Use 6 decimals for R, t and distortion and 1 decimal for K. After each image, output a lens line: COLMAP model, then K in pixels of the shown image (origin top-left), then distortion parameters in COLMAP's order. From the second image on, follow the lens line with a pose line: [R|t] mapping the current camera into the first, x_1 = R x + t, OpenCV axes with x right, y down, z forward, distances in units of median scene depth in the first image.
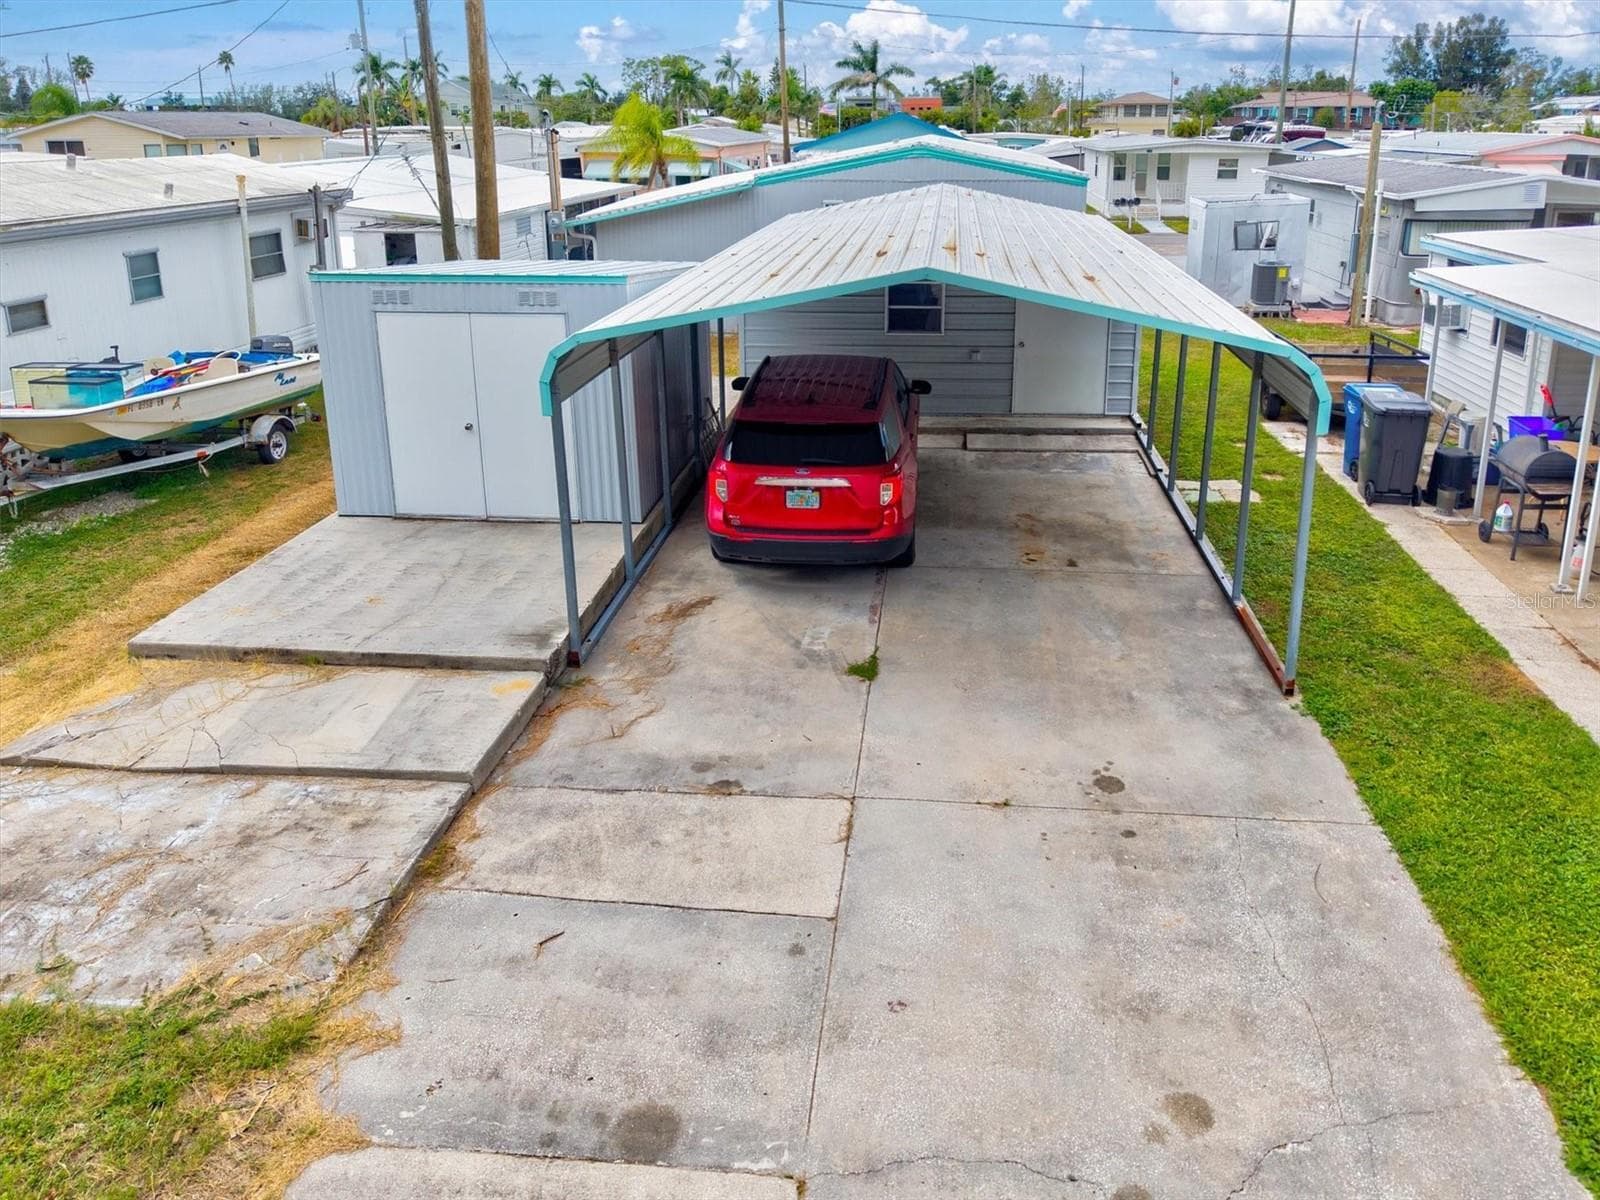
lens RADIAL K [[1119.7, 0, 853.3], [0, 1119.7, 410.6], [0, 0, 1]] dist [0.030119, -0.032272]
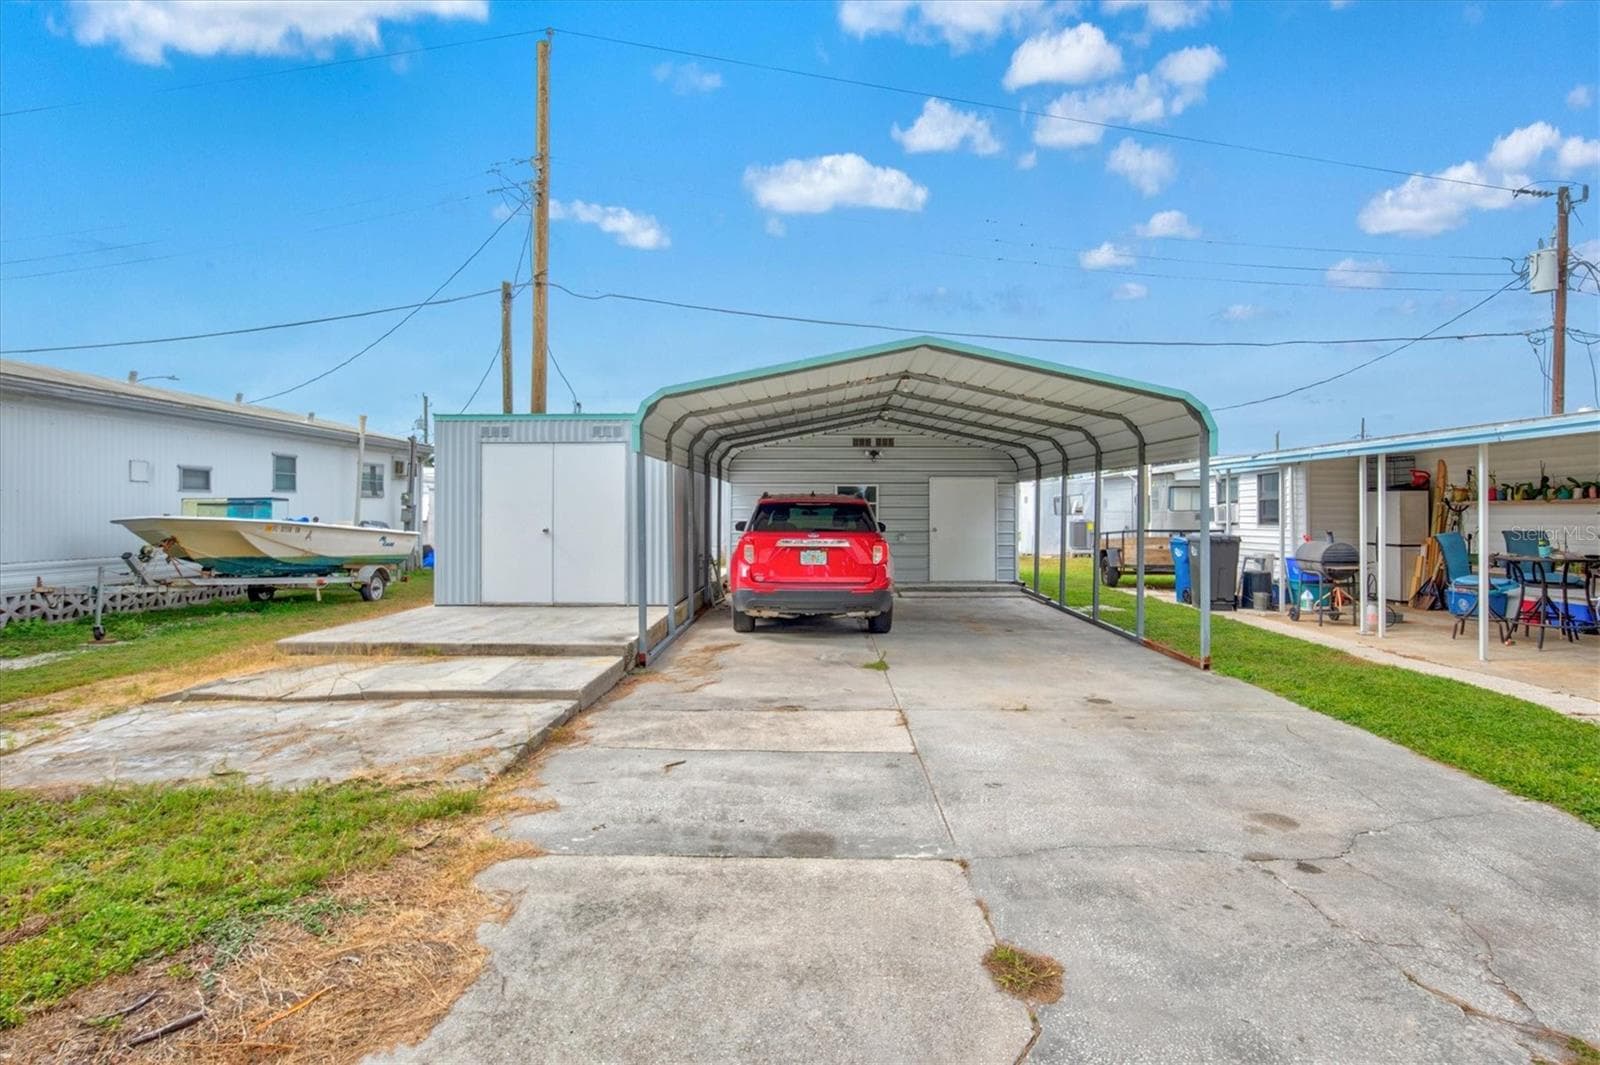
lens RADIAL K [[798.9, 0, 813.1], [0, 798.9, 512.8], [0, 0, 1]] dist [-0.021265, 0.011353]
pose [[0.997293, 0.003473, 0.073454, -0.156805], [0.014521, 0.969914, -0.243013, 0.347279], [-0.072088, 0.243422, 0.967238, 0.122950]]
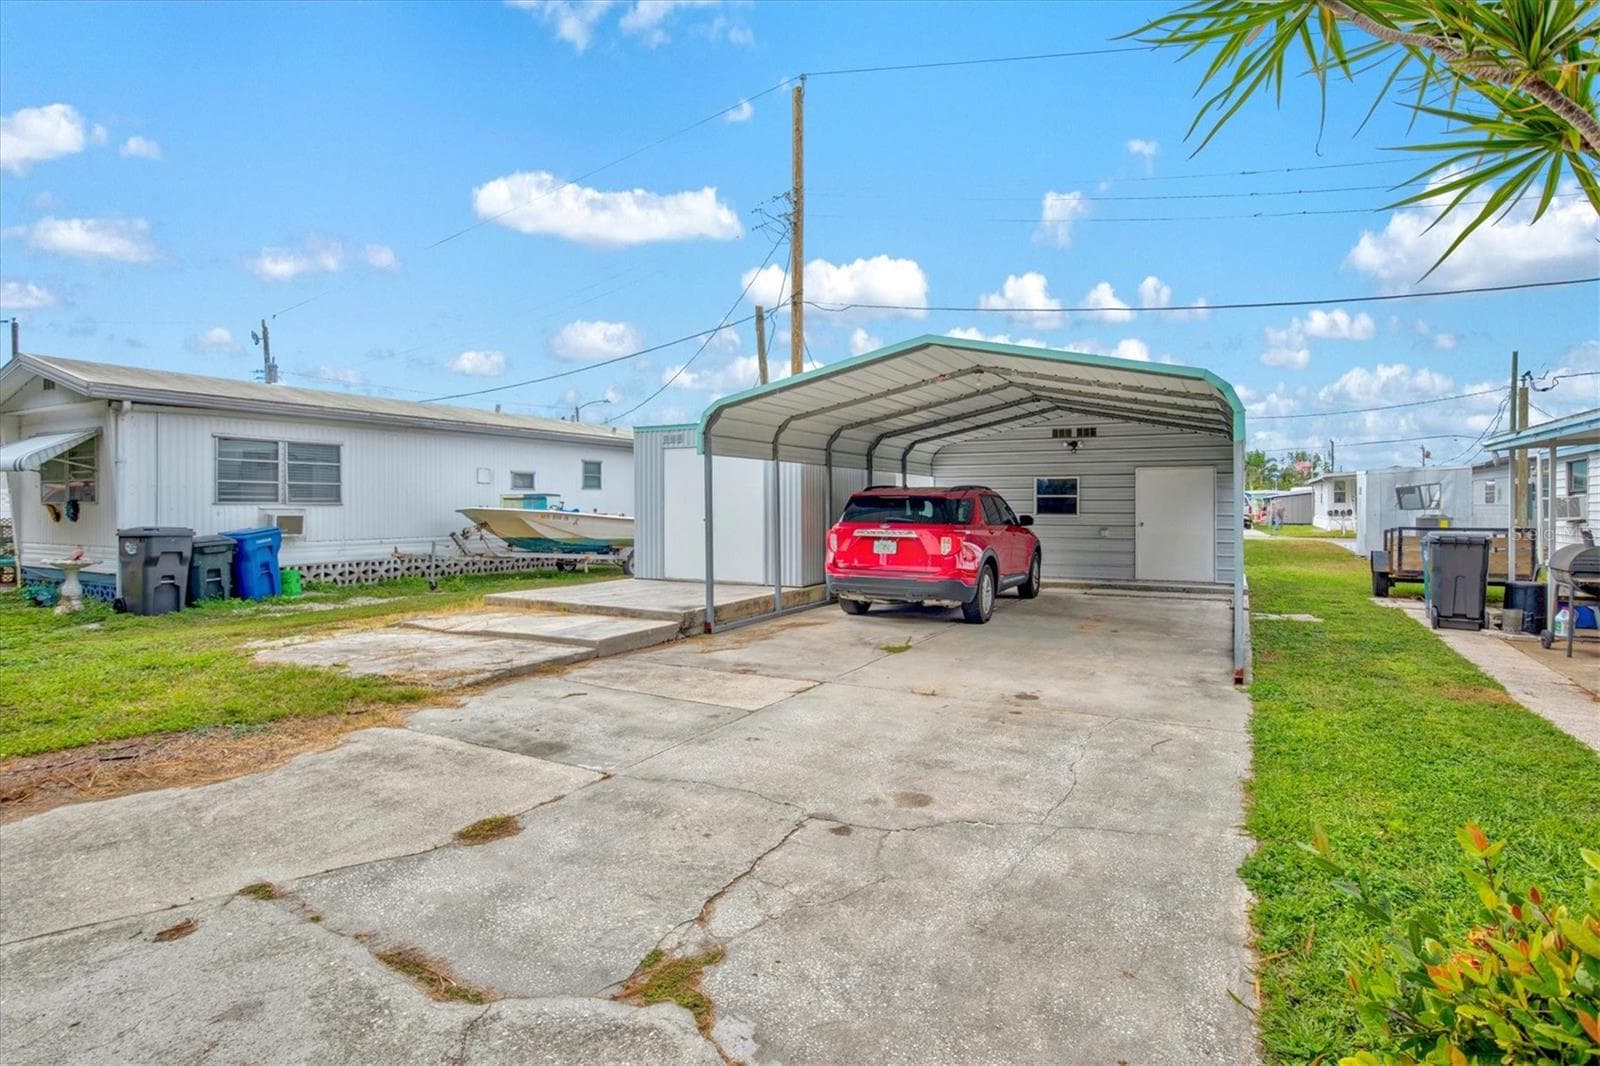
lens RADIAL K [[798.9, 0, 813.1], [0, 798.9, 513.3], [0, 0, 1]] dist [-0.021265, 0.011353]
pose [[0.918879, 0.008541, -0.394447, 0.362699], [-0.100745, 0.971702, -0.213649, 0.354695], [0.381460, 0.236056, 0.893737, 0.093056]]
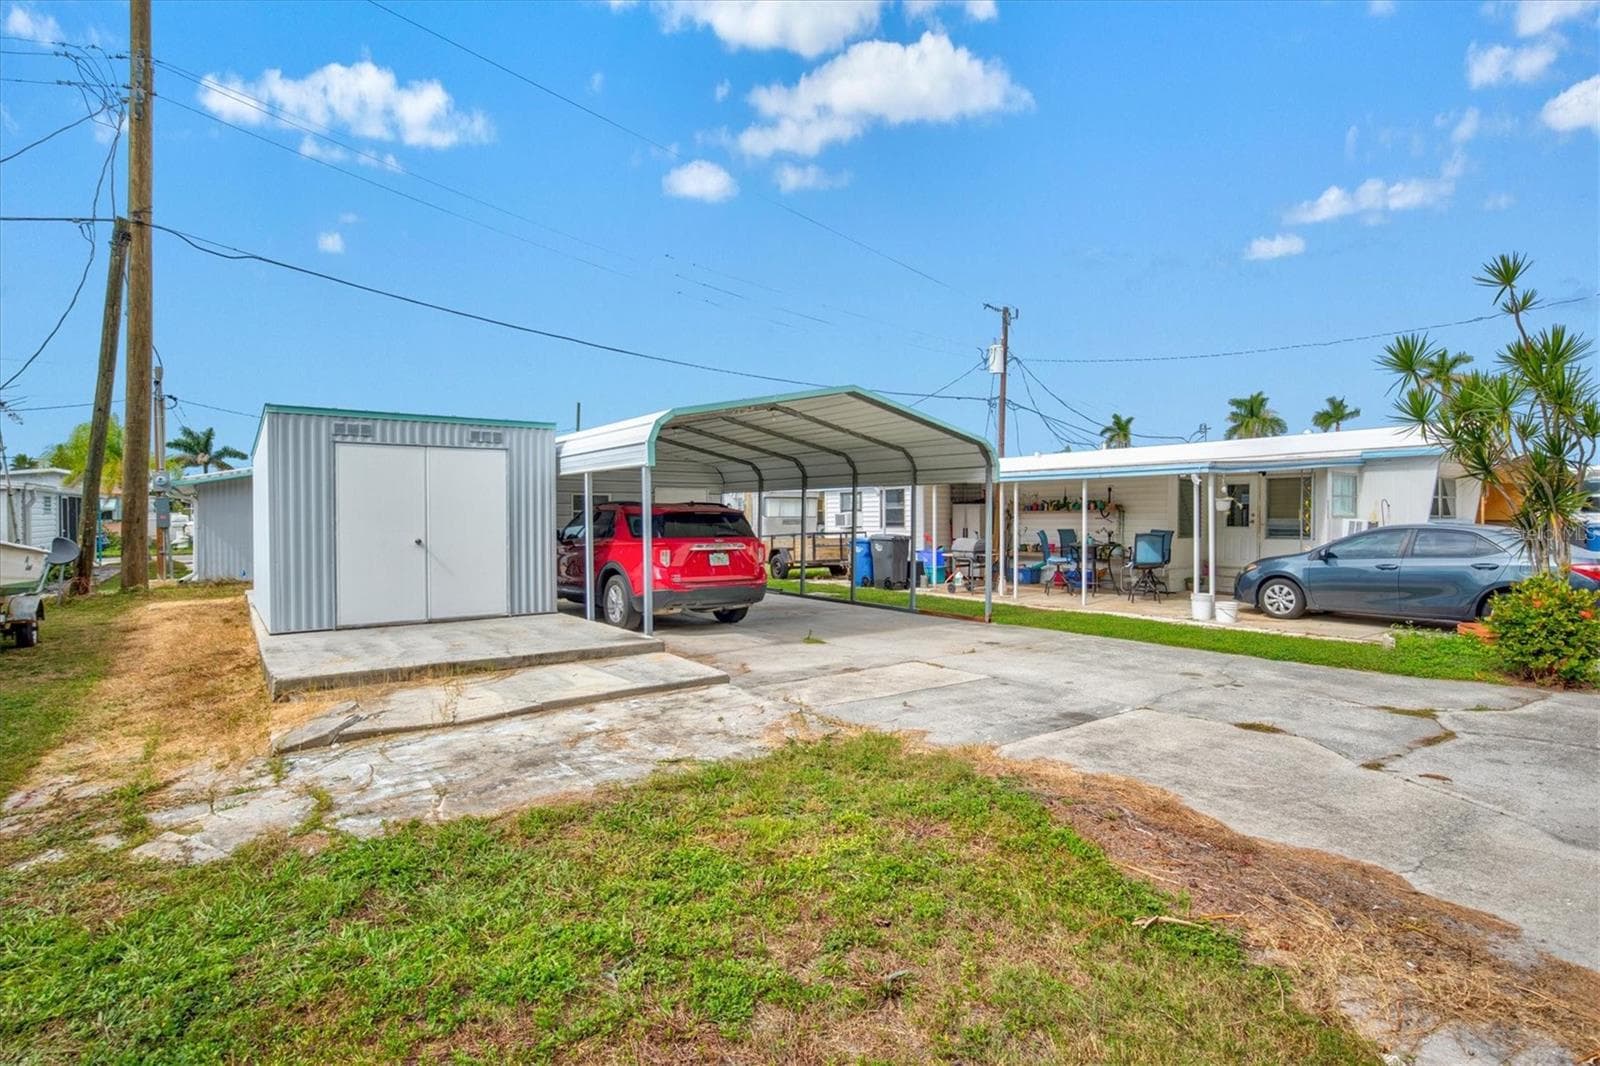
lens RADIAL K [[792.5, 0, 808.2], [0, 792.5, 522.8], [0, 0, 1]] dist [-0.021350, 0.014524]
pose [[0.748353, -0.004001, 0.663288, -0.914315], [0.162492, 0.970618, -0.177476, 0.329060], [-0.643089, 0.240594, 0.727015, 0.181395]]
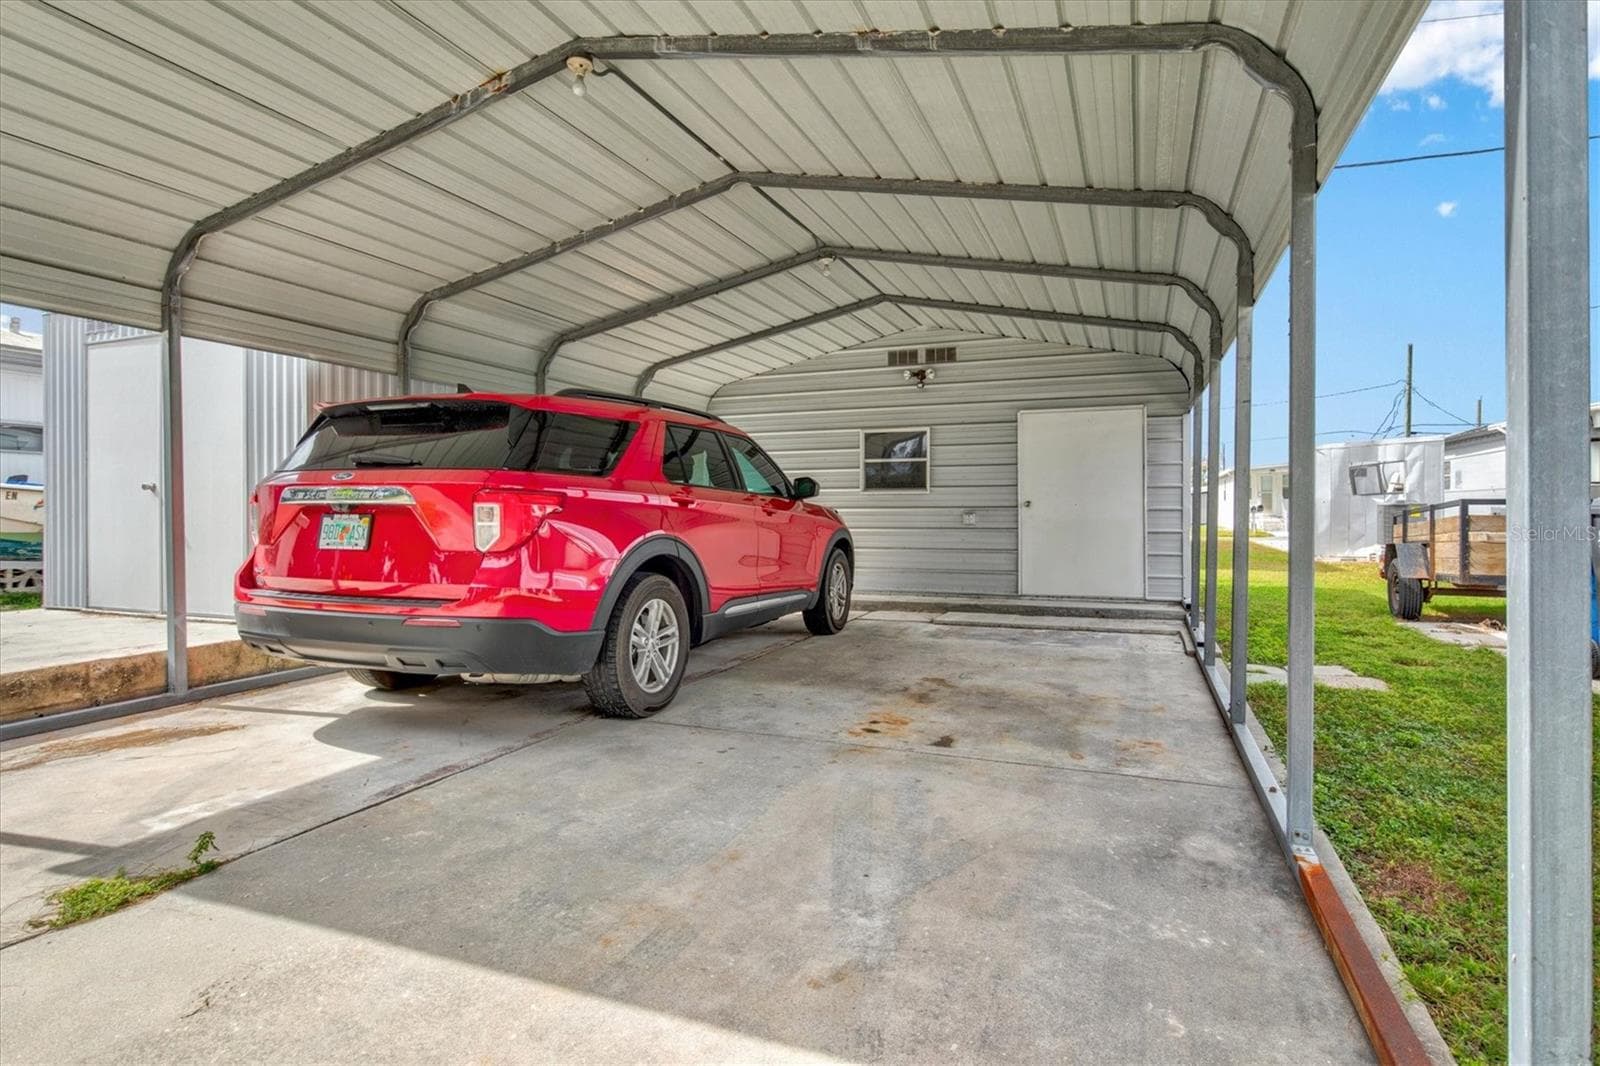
lens RADIAL K [[805.0, 0, 813.3], [0, 805.0, 515.1], [0, 0, 1]] dist [-0.018234, 0.013748]
pose [[0.957499, 0.003058, -0.288421, 0.372891], [-0.072062, 0.970769, -0.228941, 0.191746], [0.279290, 0.239995, 0.929731, 0.977839]]
